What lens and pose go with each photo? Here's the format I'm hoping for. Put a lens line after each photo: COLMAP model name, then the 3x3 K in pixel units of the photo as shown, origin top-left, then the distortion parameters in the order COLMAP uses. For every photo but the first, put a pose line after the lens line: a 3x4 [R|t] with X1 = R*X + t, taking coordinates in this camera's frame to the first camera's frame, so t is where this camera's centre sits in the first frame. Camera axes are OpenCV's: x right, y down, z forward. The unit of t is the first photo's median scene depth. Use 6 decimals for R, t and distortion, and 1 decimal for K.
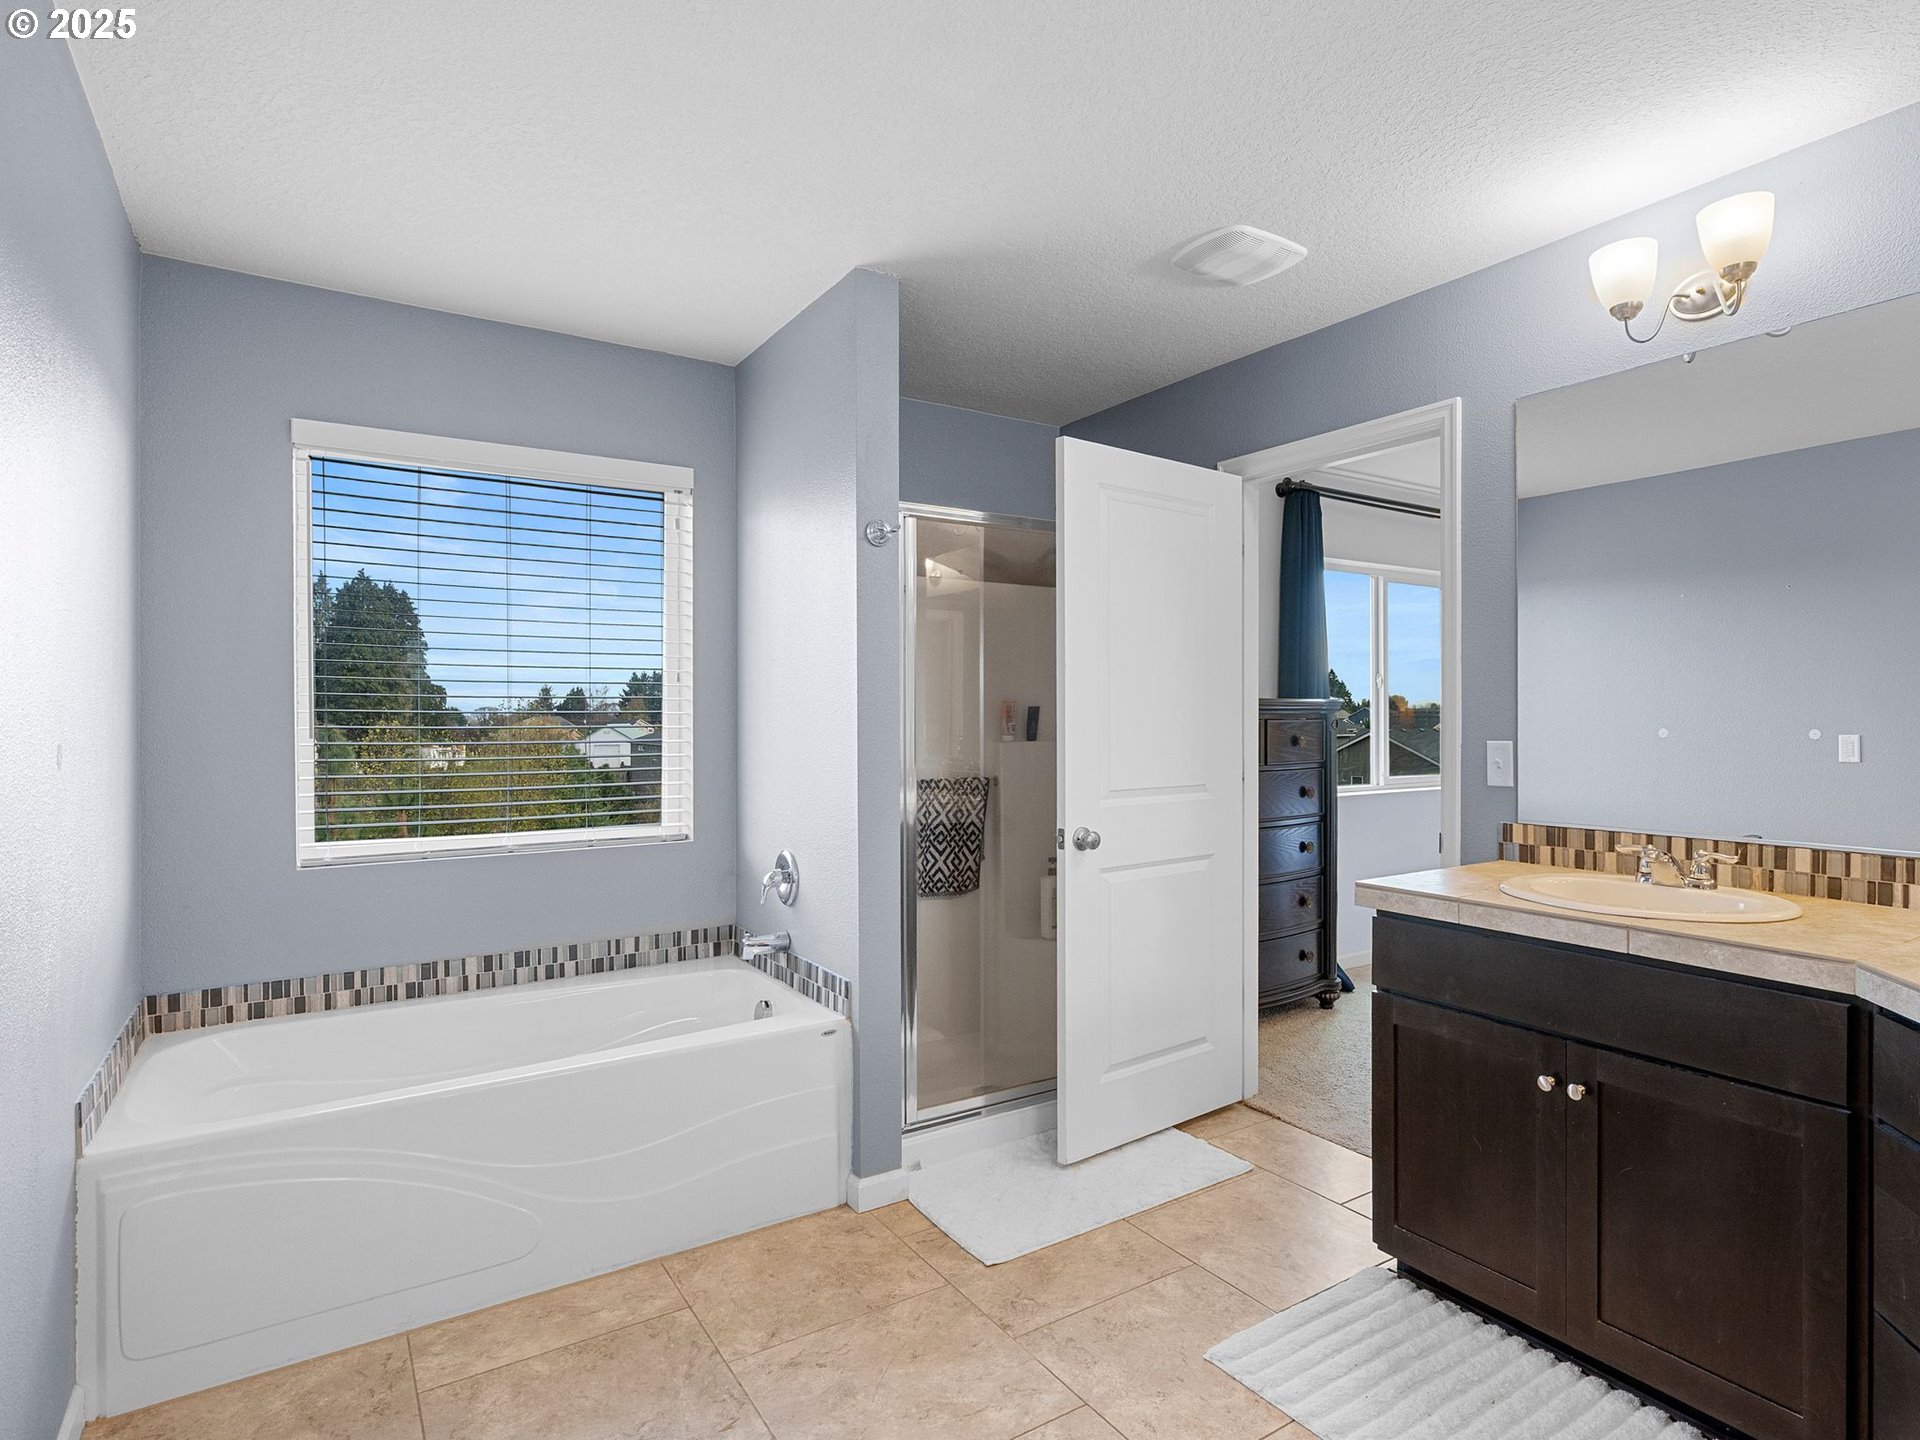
lens RADIAL K [[1007.4, 0, 964.1], [0, 1007.4, 704.7], [0, 0, 1]] dist [0.002658, 0.001069]
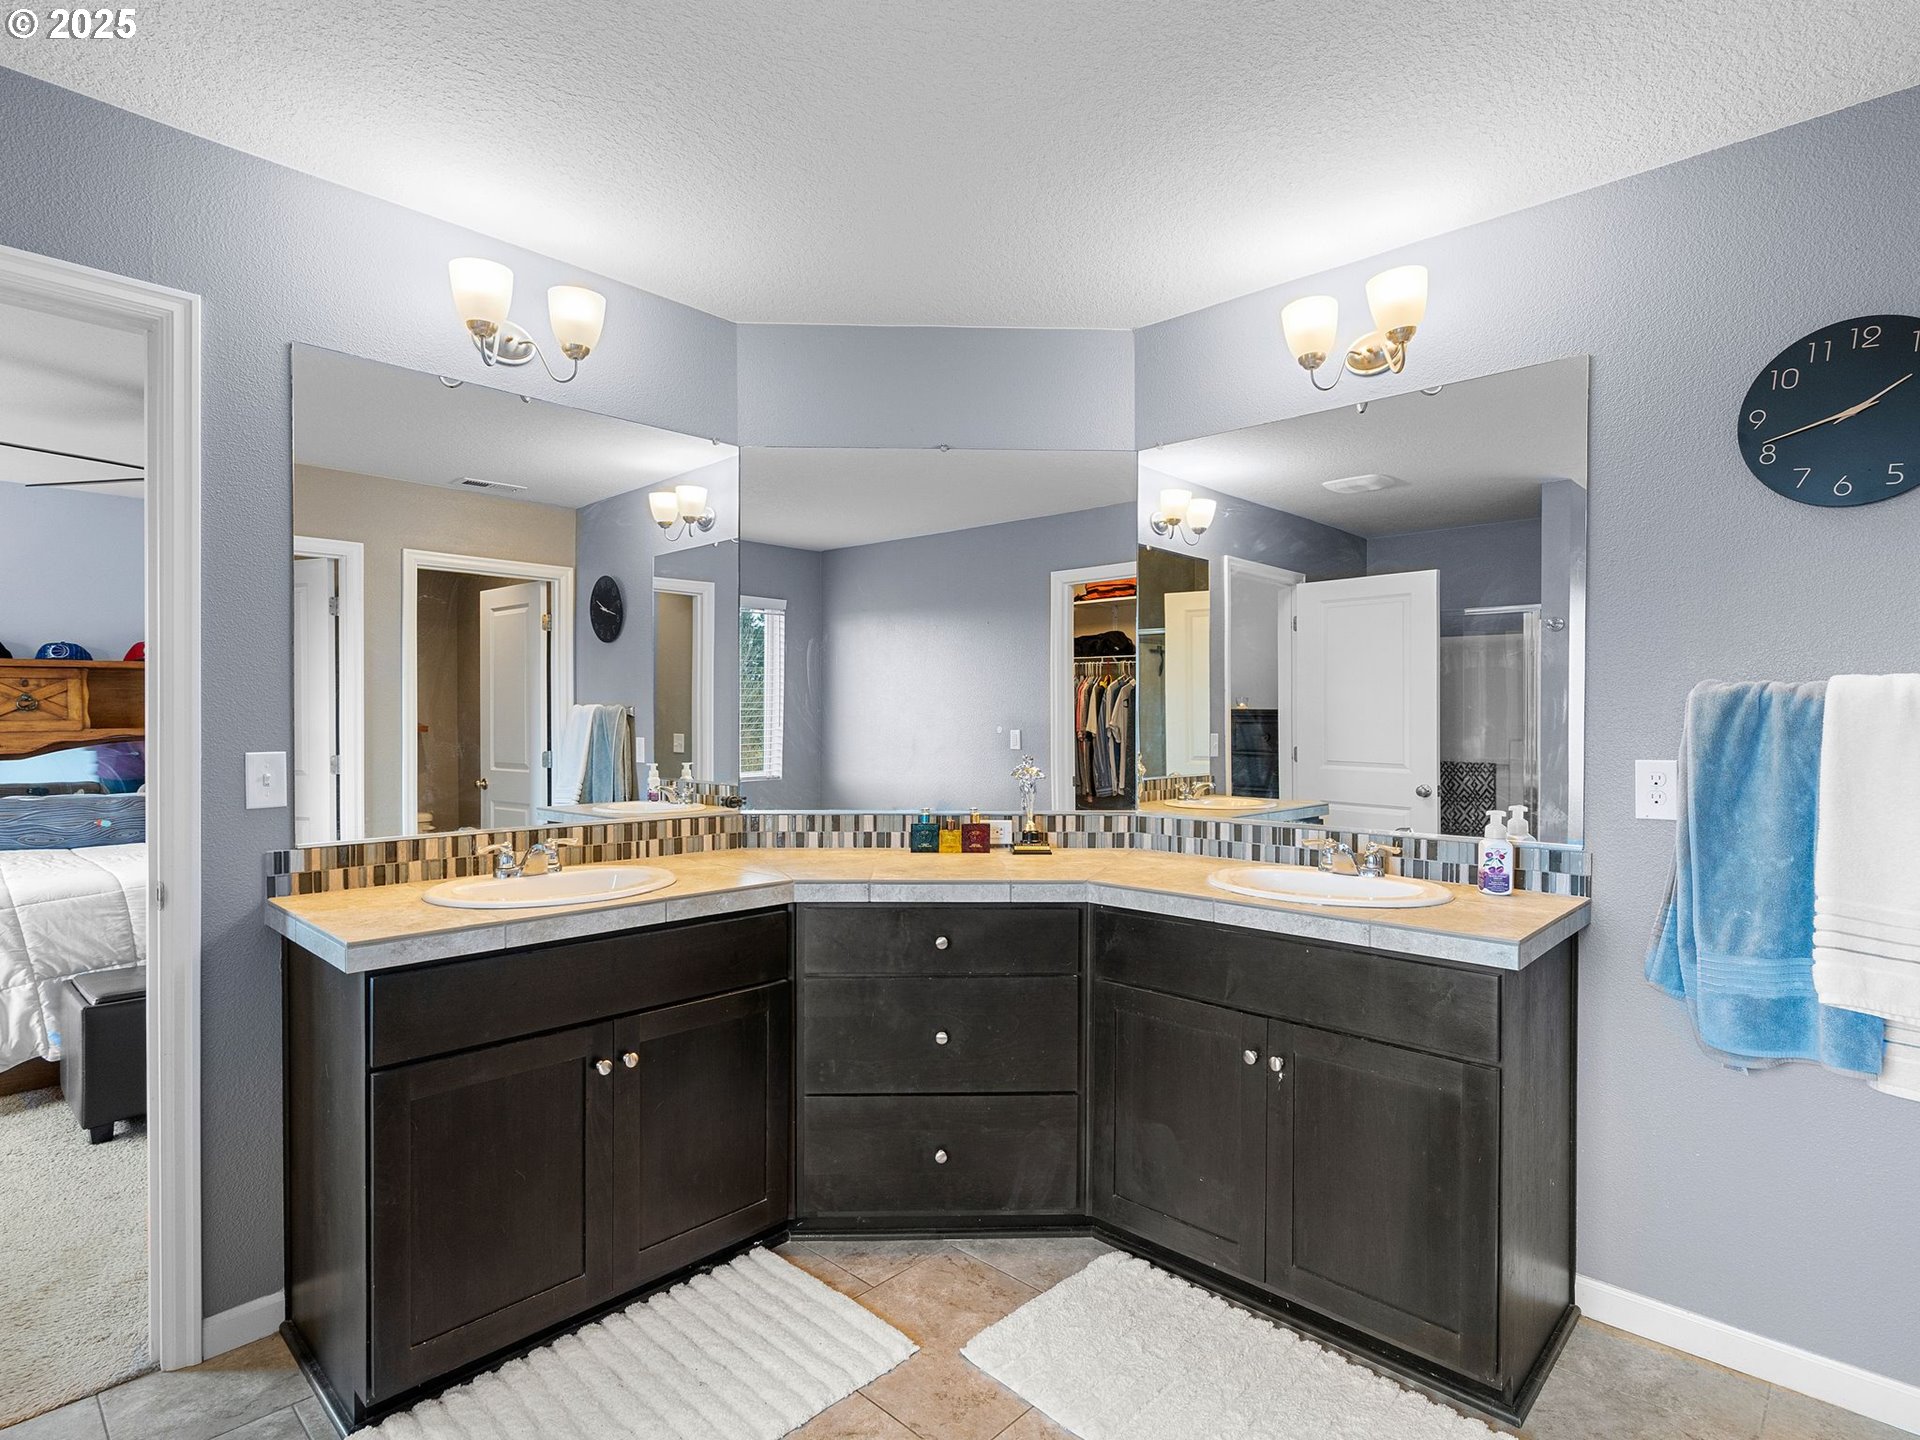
lens RADIAL K [[1007.4, 0, 976.6], [0, 1007.4, 733.7], [0, 0, 1]] dist [0.002658, 0.001069]
pose [[-0.244125, -0.008602, 0.969706, -0.436300], [-0.009717, 0.999932, 0.006424, 0.011364], [-0.969695, -0.007854, -0.244192, 0.708917]]
